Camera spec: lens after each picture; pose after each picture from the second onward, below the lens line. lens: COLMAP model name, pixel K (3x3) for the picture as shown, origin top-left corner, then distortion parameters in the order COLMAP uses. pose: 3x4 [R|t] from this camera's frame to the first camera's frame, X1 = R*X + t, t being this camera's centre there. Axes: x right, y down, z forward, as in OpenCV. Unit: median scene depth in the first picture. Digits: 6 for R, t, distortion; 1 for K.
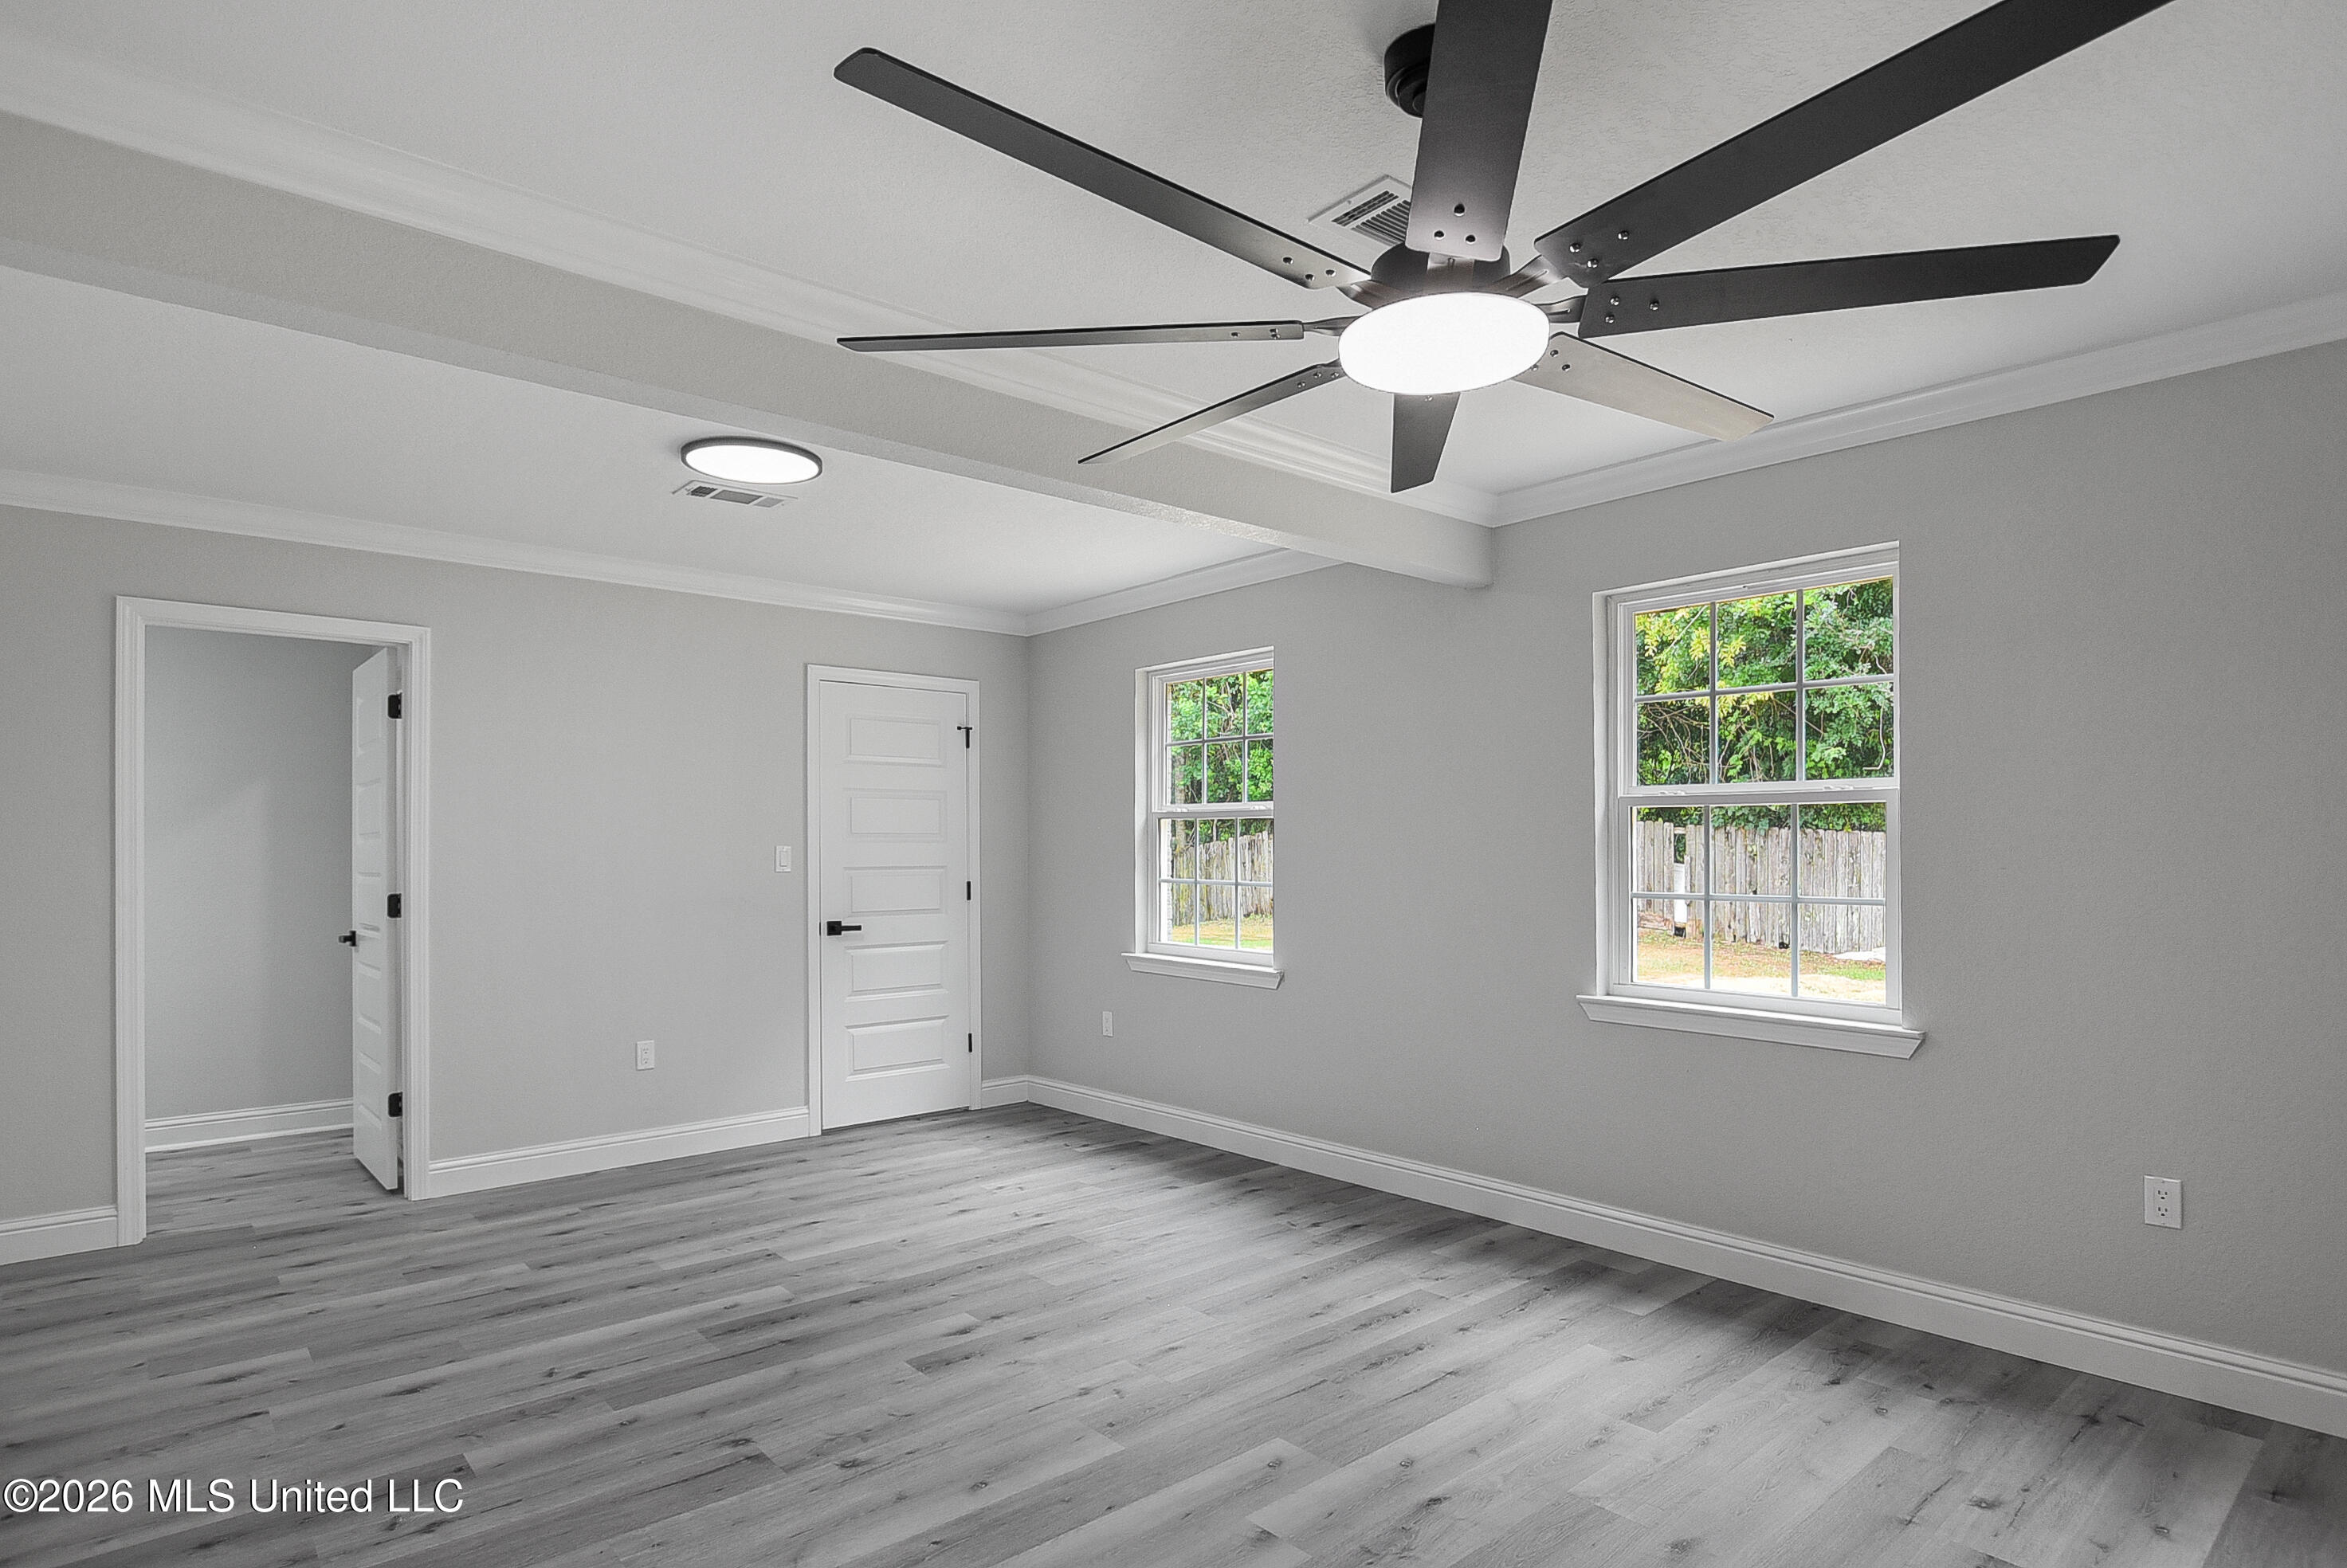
lens RADIAL K [[1238.1, 0, 1182.8], [0, 1238.1, 855.7], [0, 0, 1]] dist [-0.018071, 0.000983]
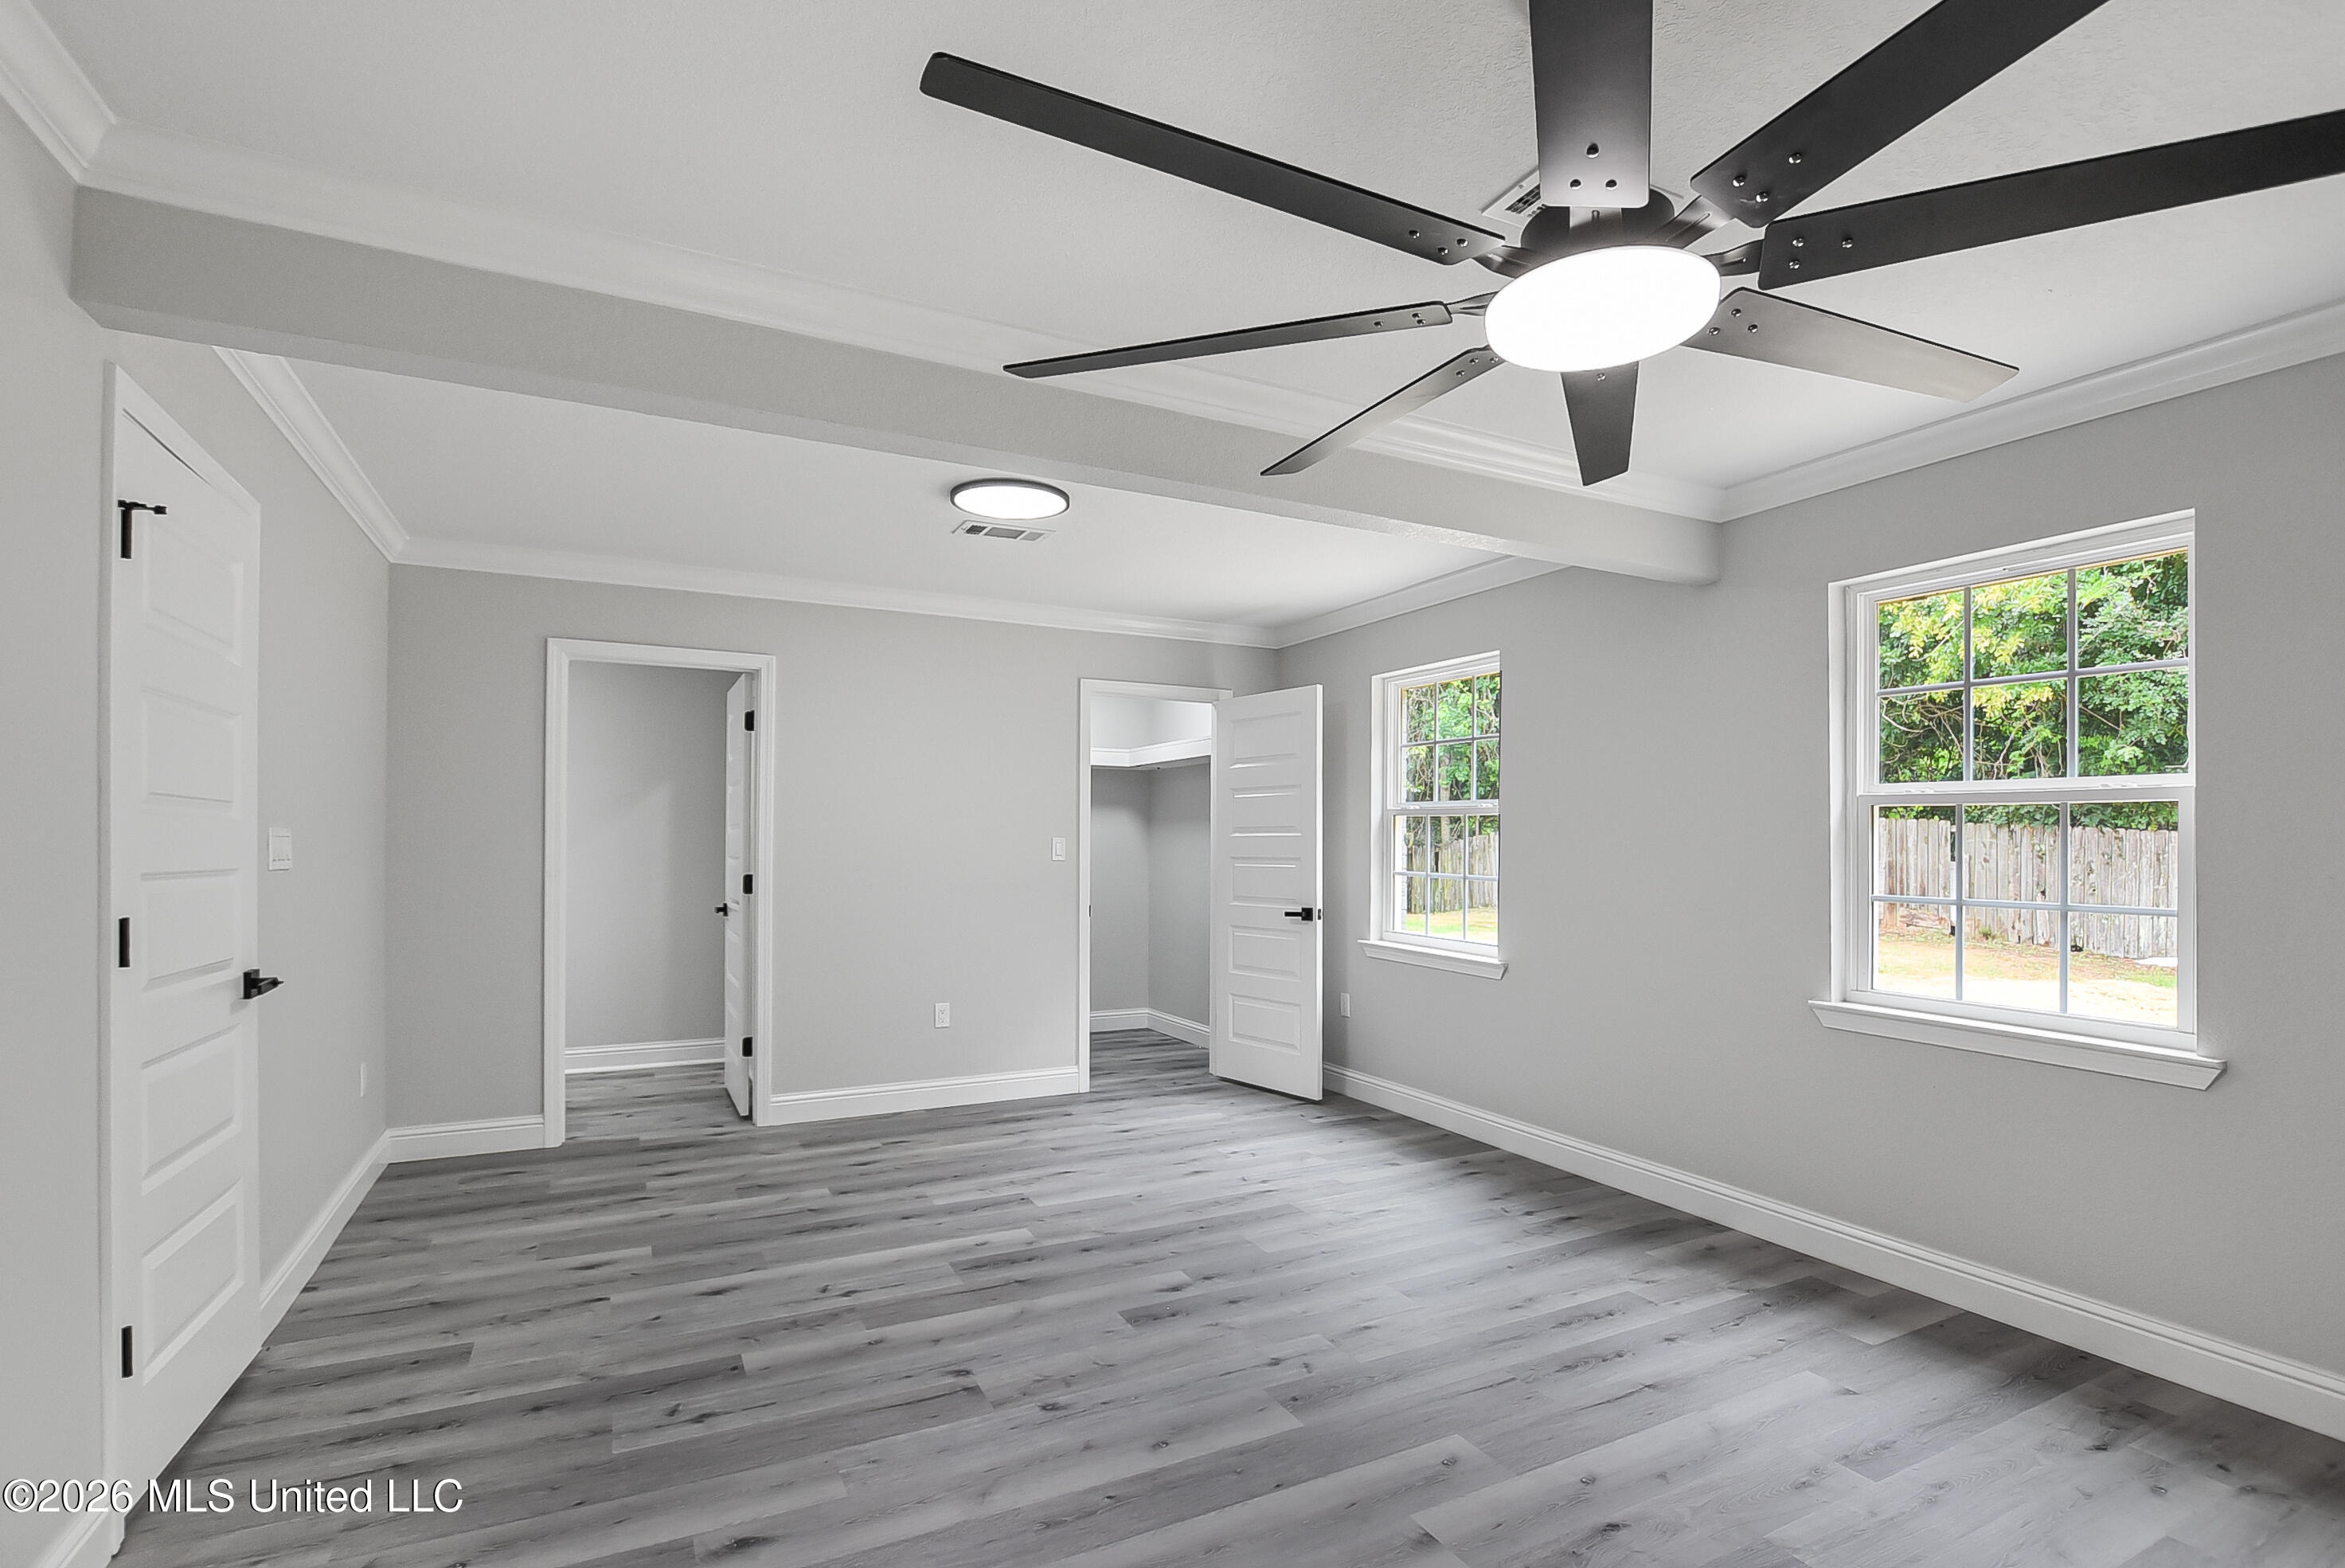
lens RADIAL K [[1095.0, 0, 1187.1], [0, 1095.0, 838.7], [0, 0, 1]] dist [-0.026370, 0.003027]
pose [[0.971102, 0.009216, -0.238487, 0.058750], [-0.010895, 0.999924, -0.005726, -0.004142], [0.238416, 0.008159, 0.971129, 0.072416]]
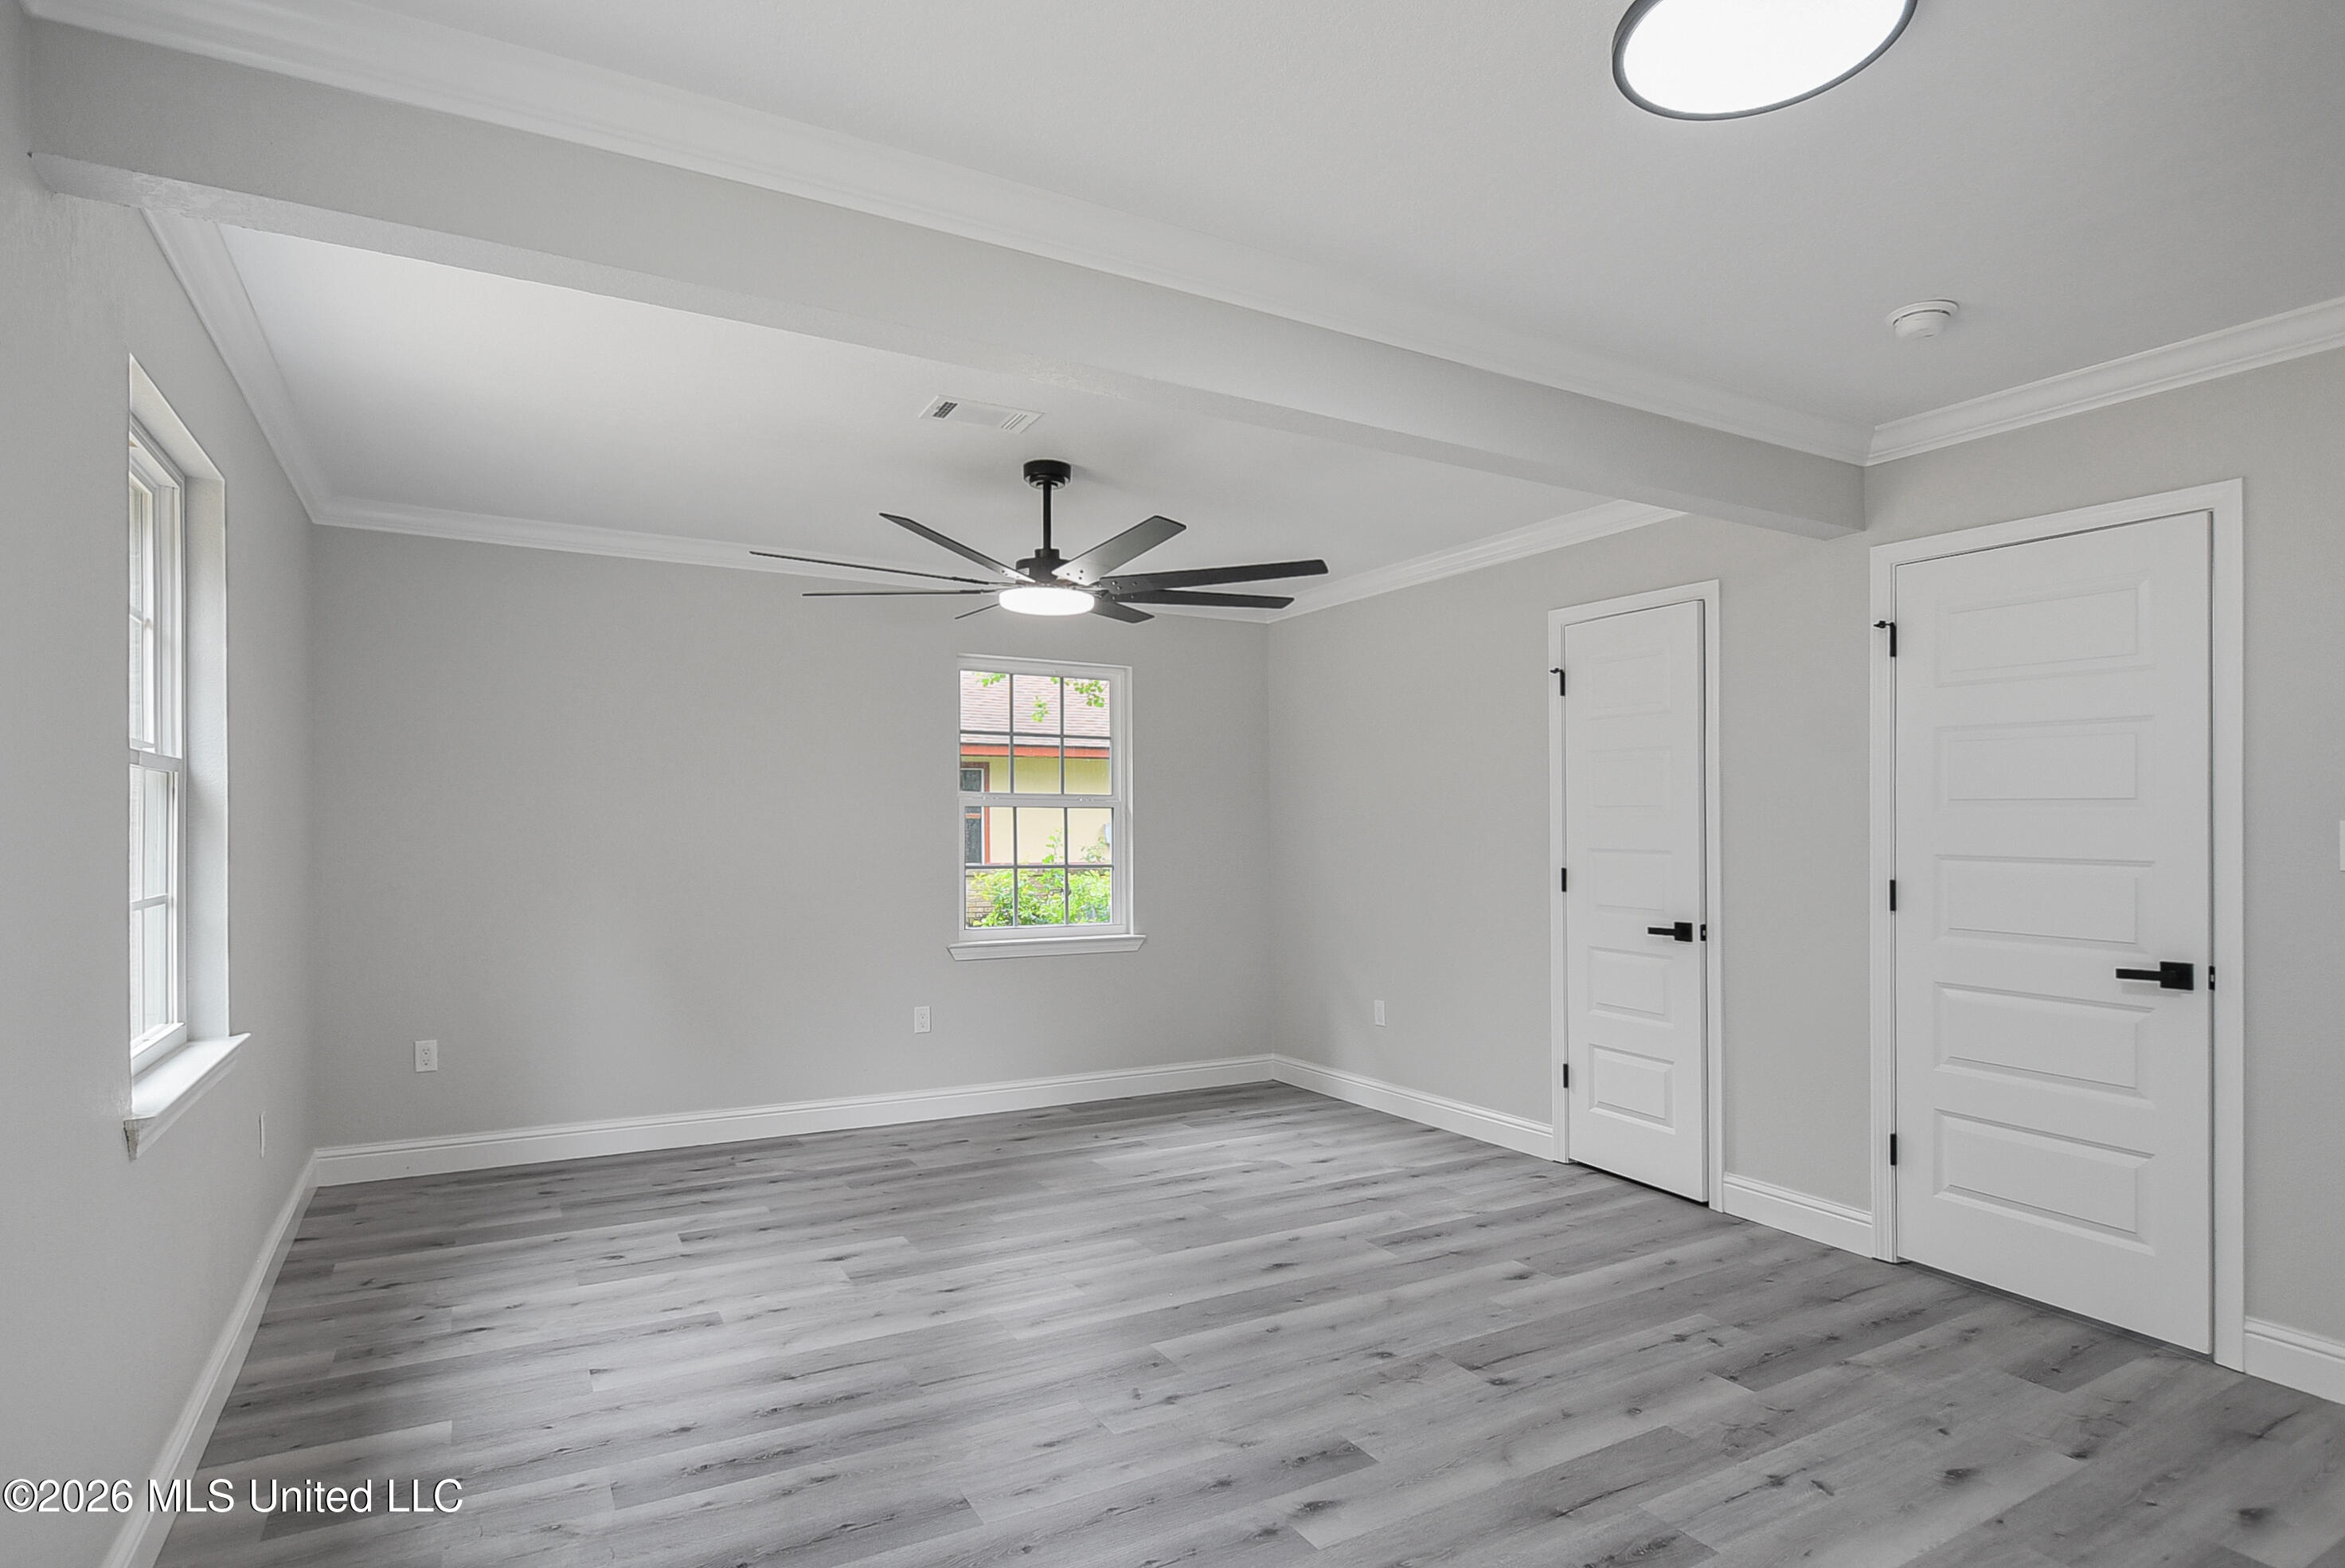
lens RADIAL K [[1237.3, 0, 1176.0], [0, 1237.3, 805.2], [0, 0, 1]] dist [-0.018071, 0.000983]
pose [[-0.980154, 0.002892, 0.198218, -0.249893], [-0.000832, 0.999825, -0.018701, -0.004675], [-0.198237, -0.018495, -0.979980, 1.774838]]
